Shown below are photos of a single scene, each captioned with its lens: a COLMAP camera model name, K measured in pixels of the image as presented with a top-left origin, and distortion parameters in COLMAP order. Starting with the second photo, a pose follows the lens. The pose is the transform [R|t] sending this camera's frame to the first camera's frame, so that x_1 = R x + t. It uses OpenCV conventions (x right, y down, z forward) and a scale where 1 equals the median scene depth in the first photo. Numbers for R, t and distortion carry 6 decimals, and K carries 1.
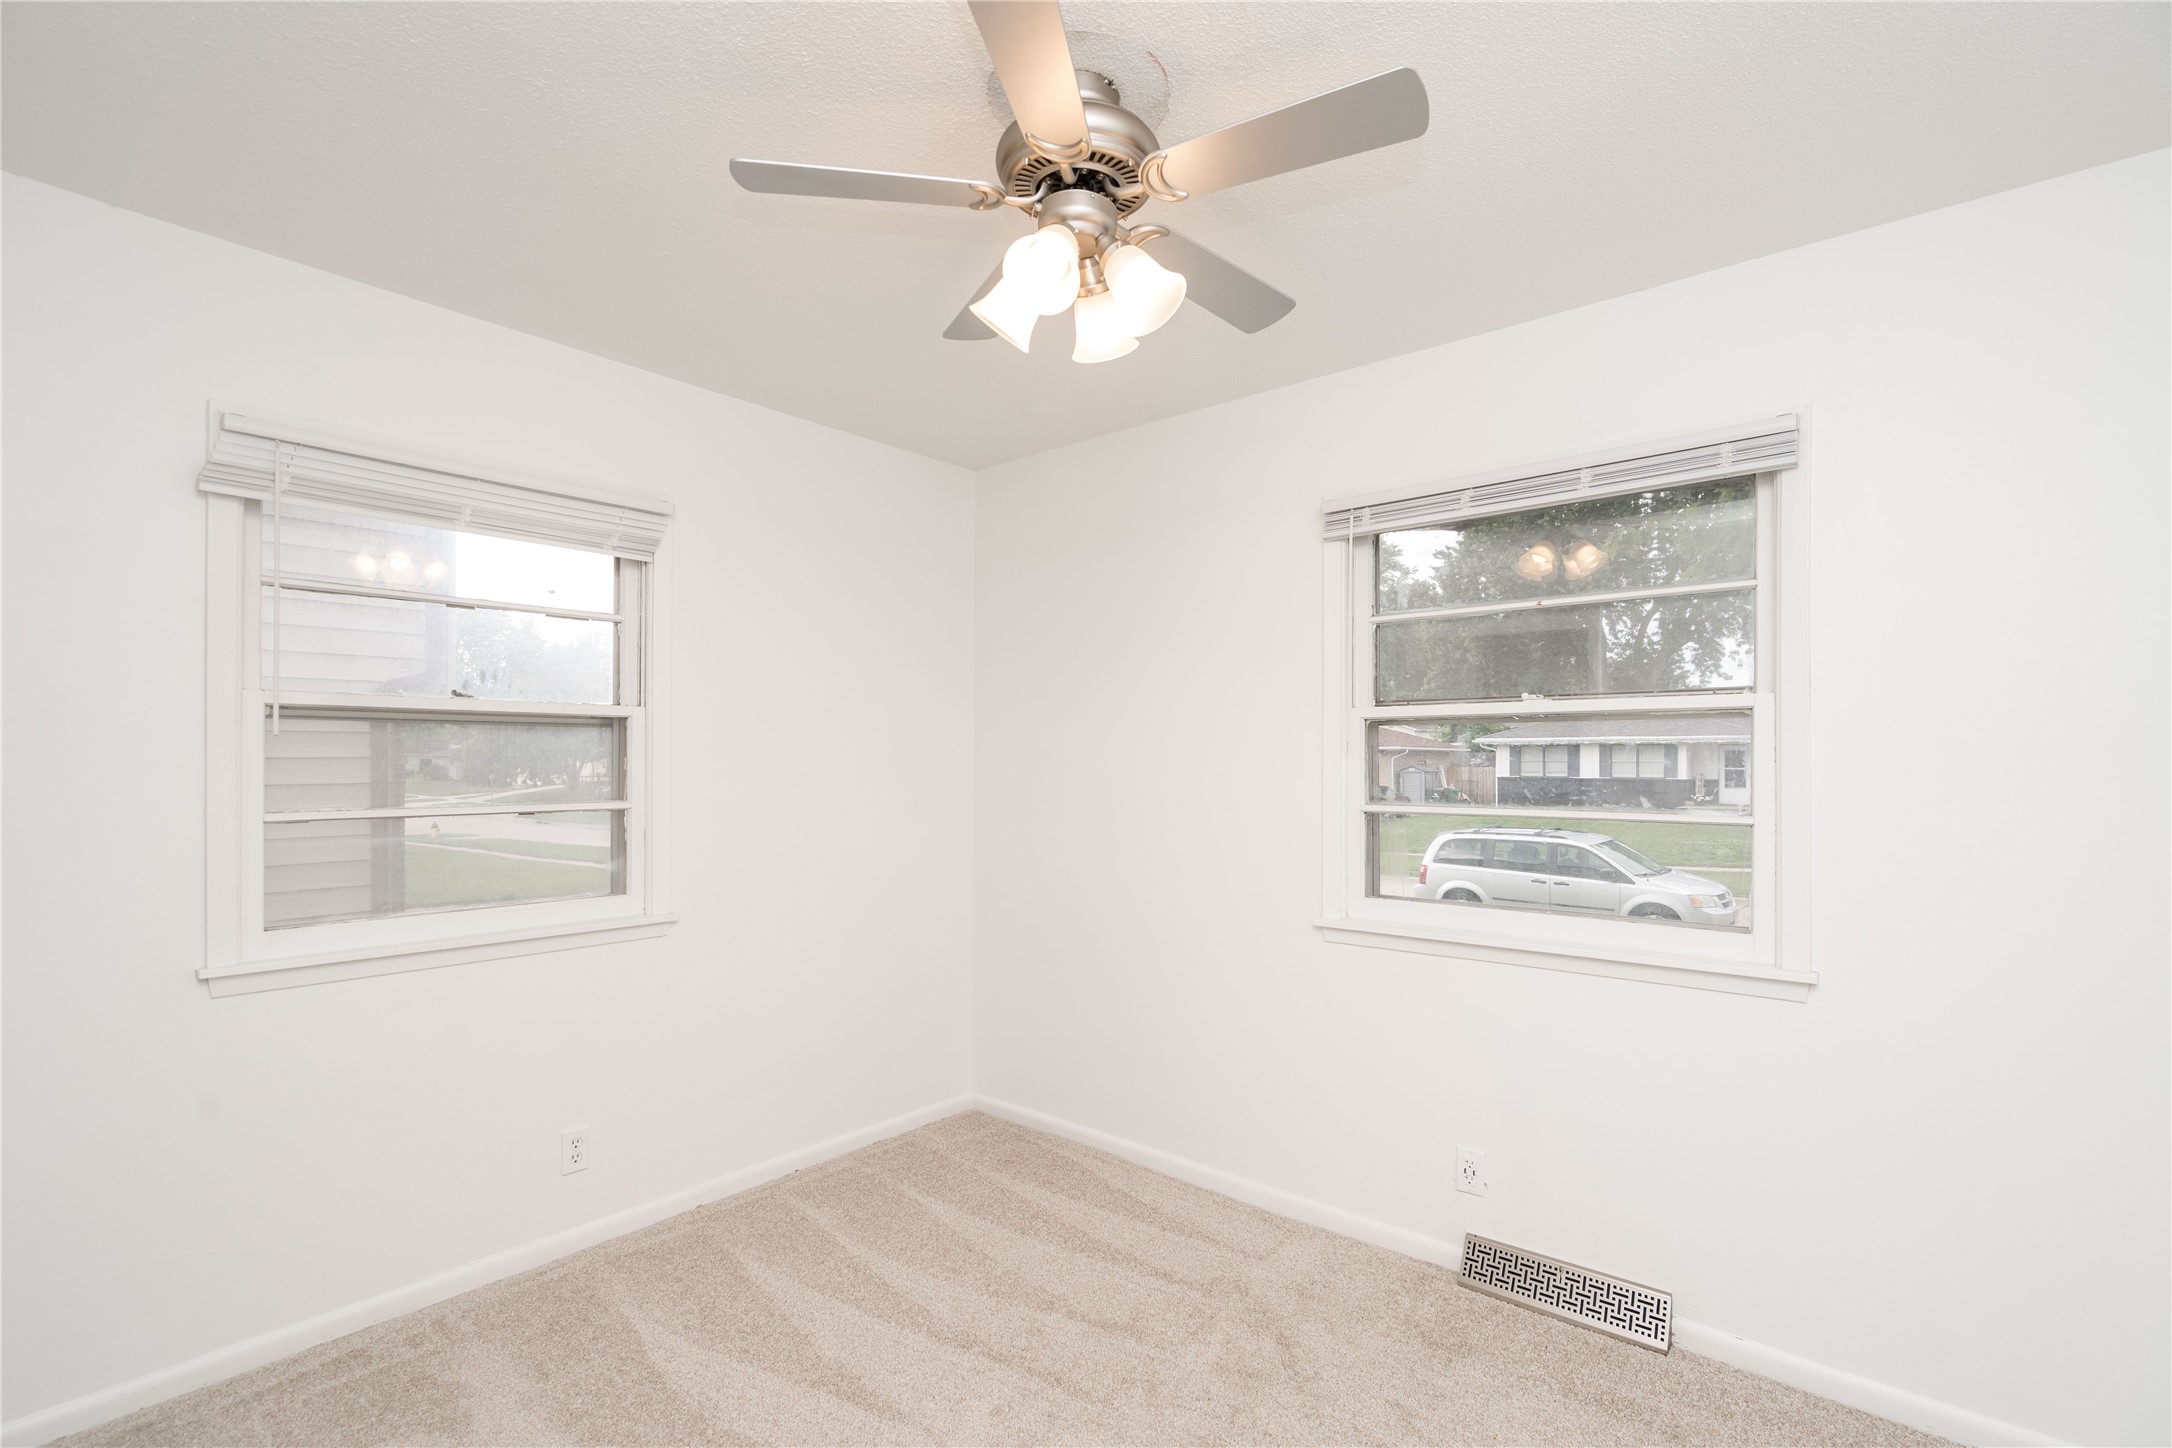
lens RADIAL K [[998.5, 0, 1139.7], [0, 998.5, 740.8], [0, 0, 1]] dist [-0.001445, 0.001359]
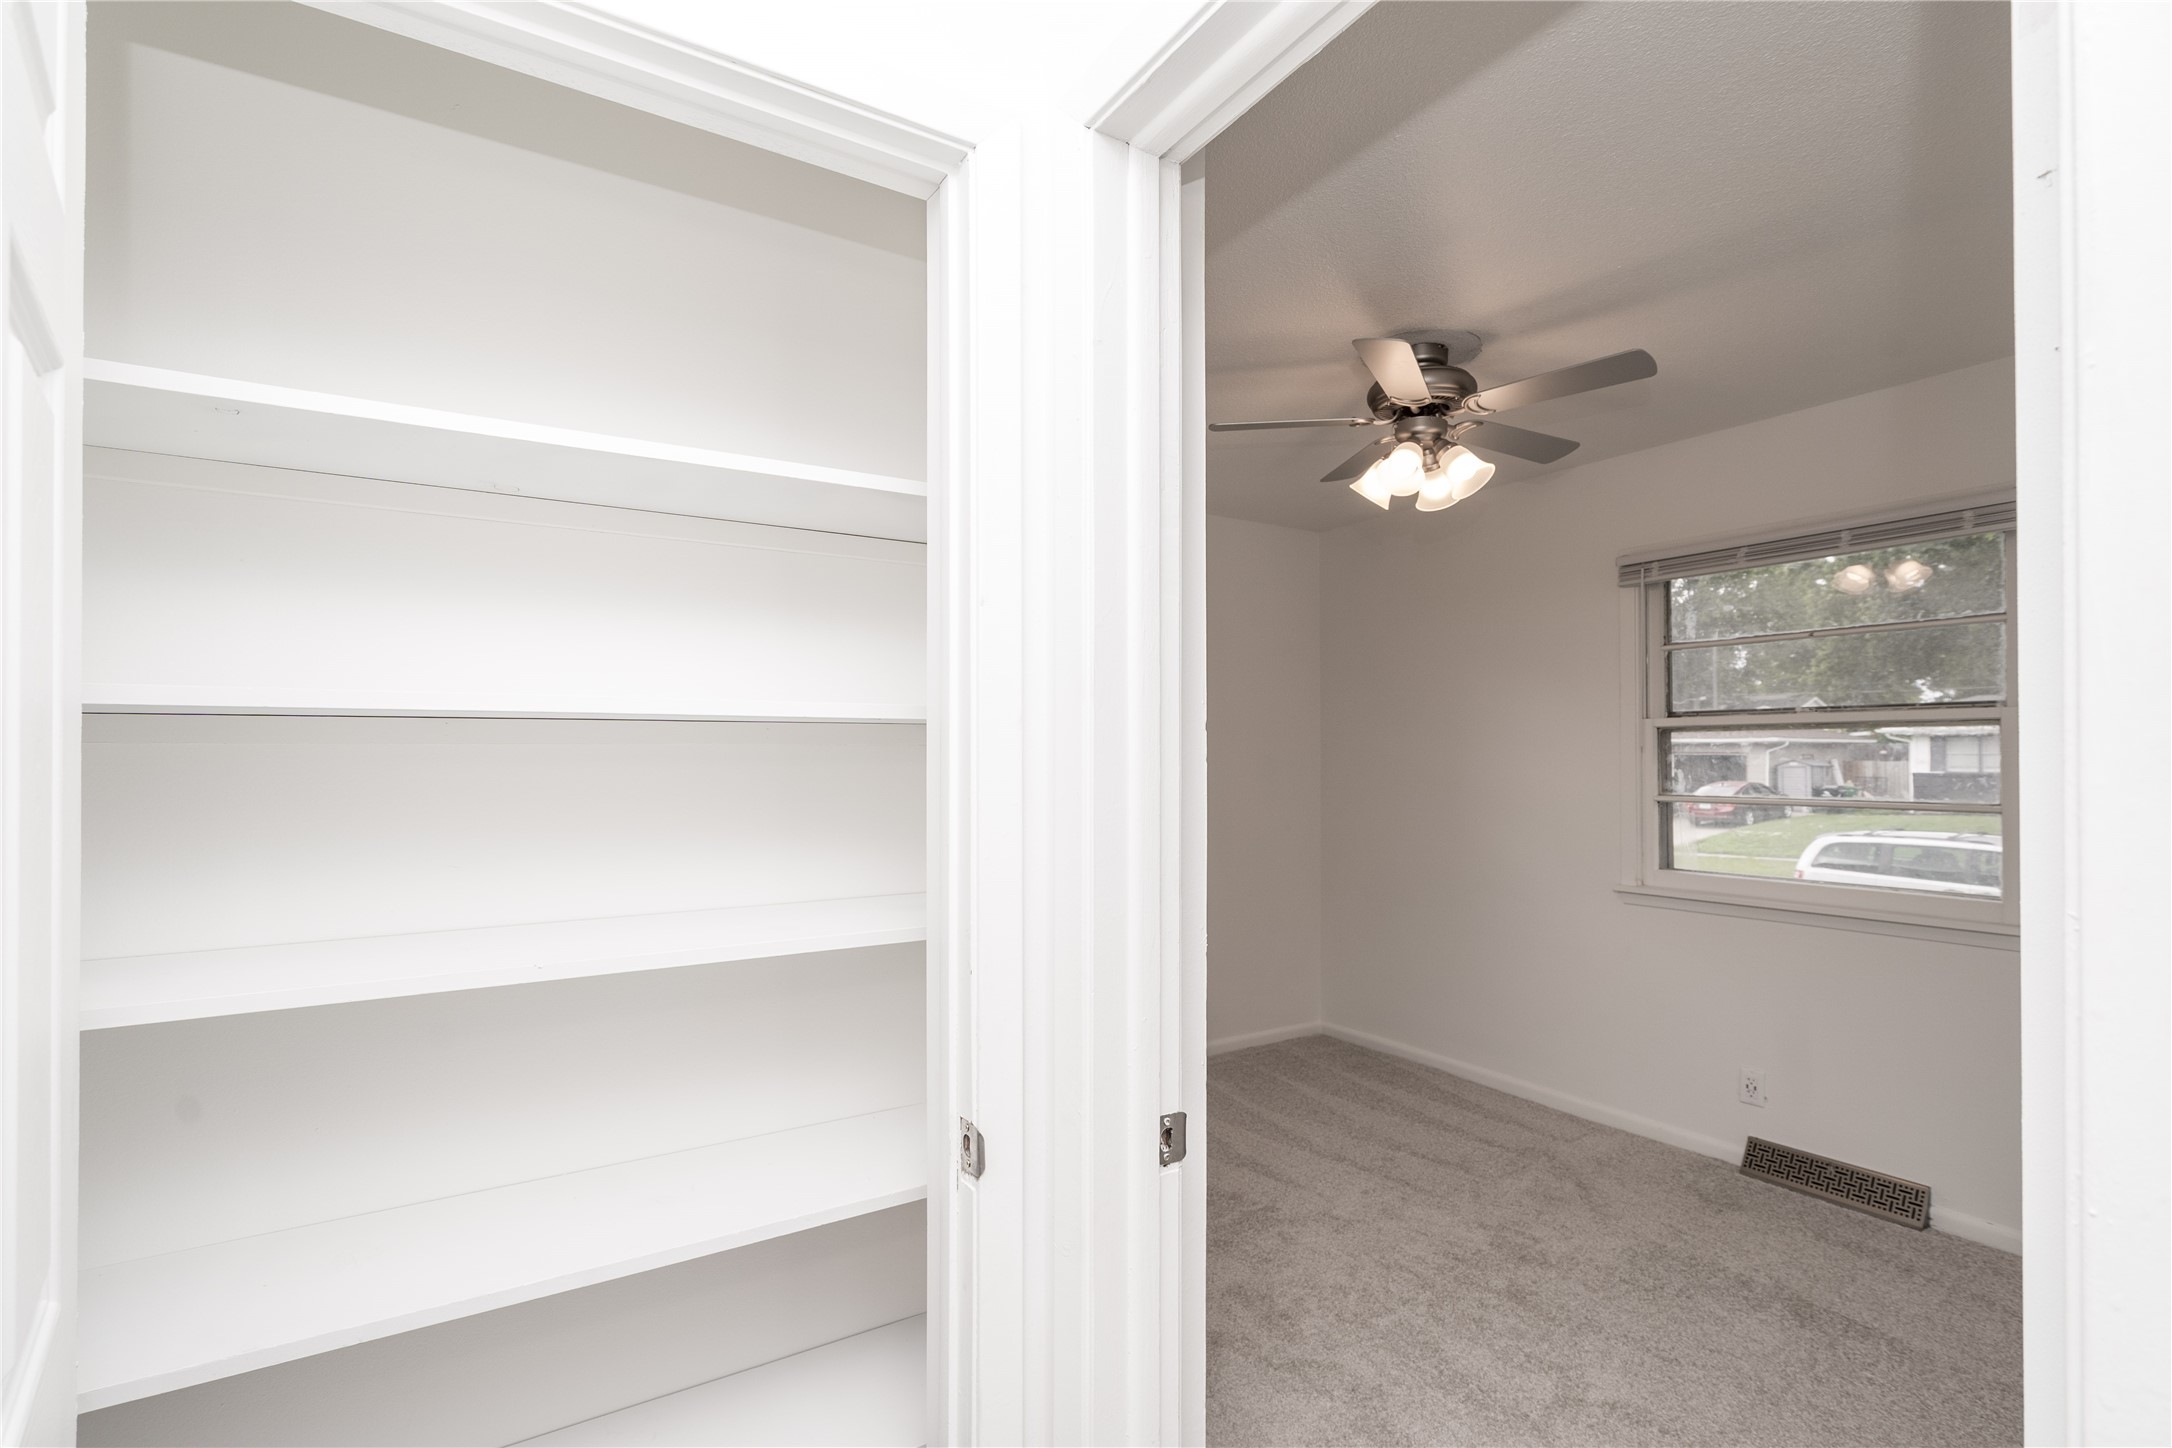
lens RADIAL K [[998.5, 0, 1039.3], [0, 998.5, 747.6], [0, 0, 1]] dist [-0.001445, 0.001359]
pose [[0.922808, -0.008108, -0.385175, -0.009437], [0.012589, 0.999879, 0.009113, -0.019103], [0.385054, -0.013259, 0.922799, -0.491791]]
